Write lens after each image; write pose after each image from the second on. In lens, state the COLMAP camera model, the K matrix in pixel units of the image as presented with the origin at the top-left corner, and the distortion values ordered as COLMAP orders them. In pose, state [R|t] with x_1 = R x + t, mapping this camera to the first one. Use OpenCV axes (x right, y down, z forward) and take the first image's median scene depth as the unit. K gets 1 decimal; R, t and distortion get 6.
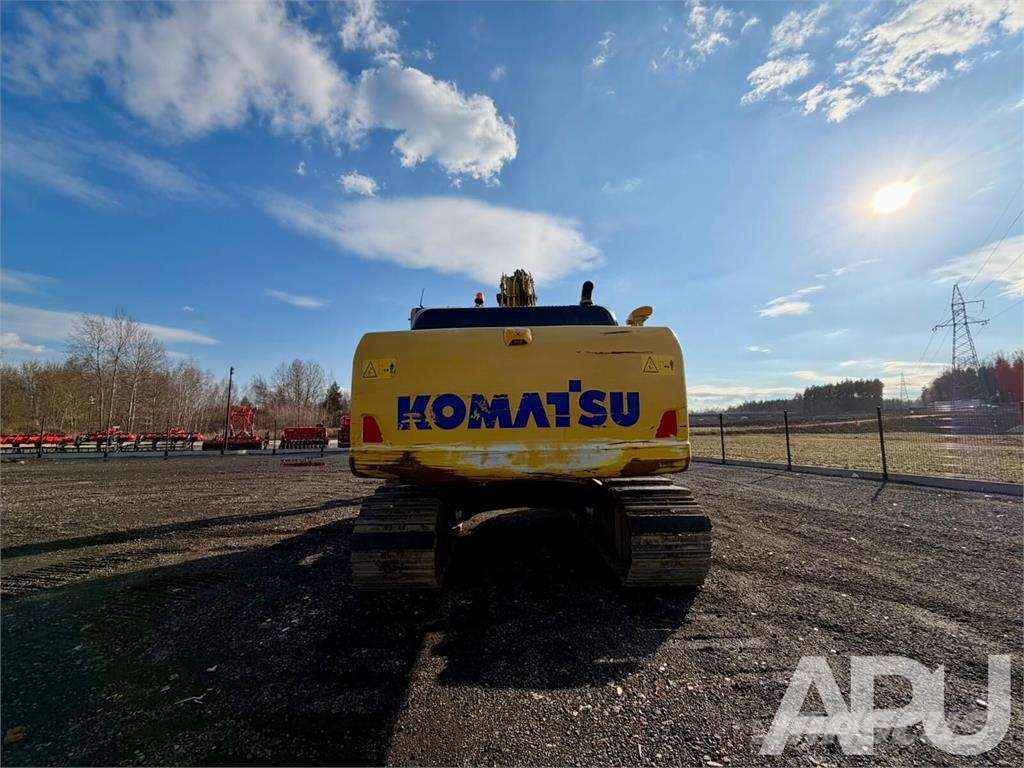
lens RADIAL K [[405.7, 0, 510.7], [0, 405.7, 382.2], [0, 0, 1]] dist [-0.002731, 0.000018]
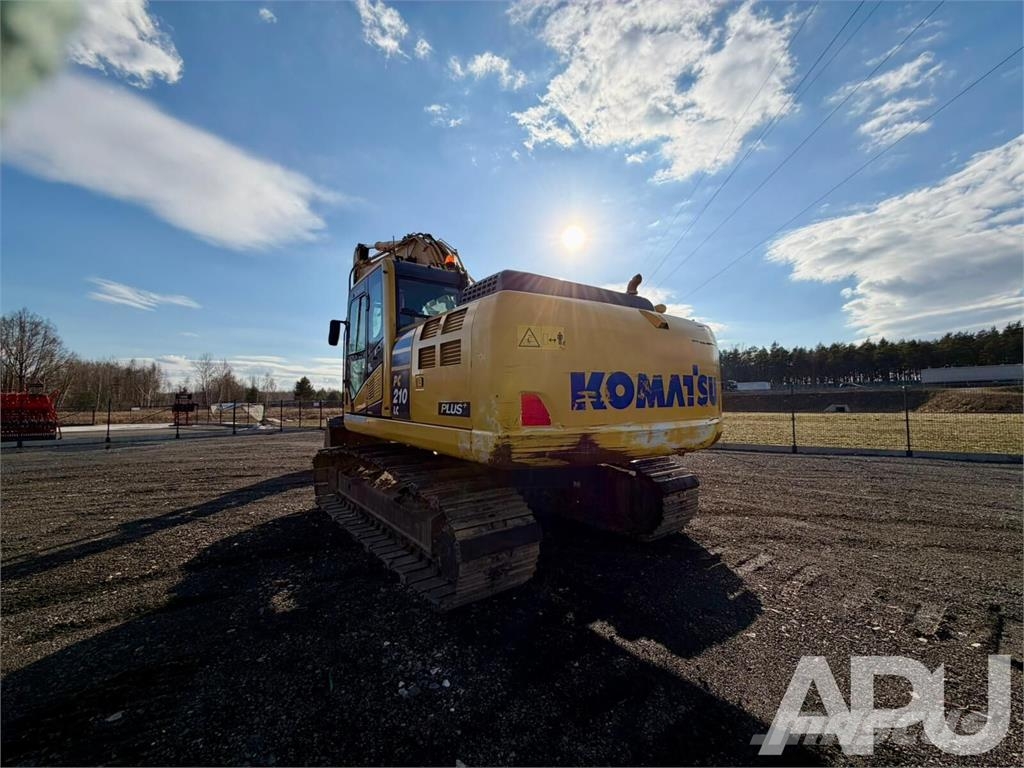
lens RADIAL K [[405.7, 0, 510.7], [0, 405.7, 382.2], [0, 0, 1]] dist [-0.002731, 0.000018]
pose [[0.813504, 0.032037, 0.580676, -0.921873], [-0.058027, 0.997970, 0.026234, 0.043049], [-0.578657, -0.055036, 0.813712, 0.375870]]
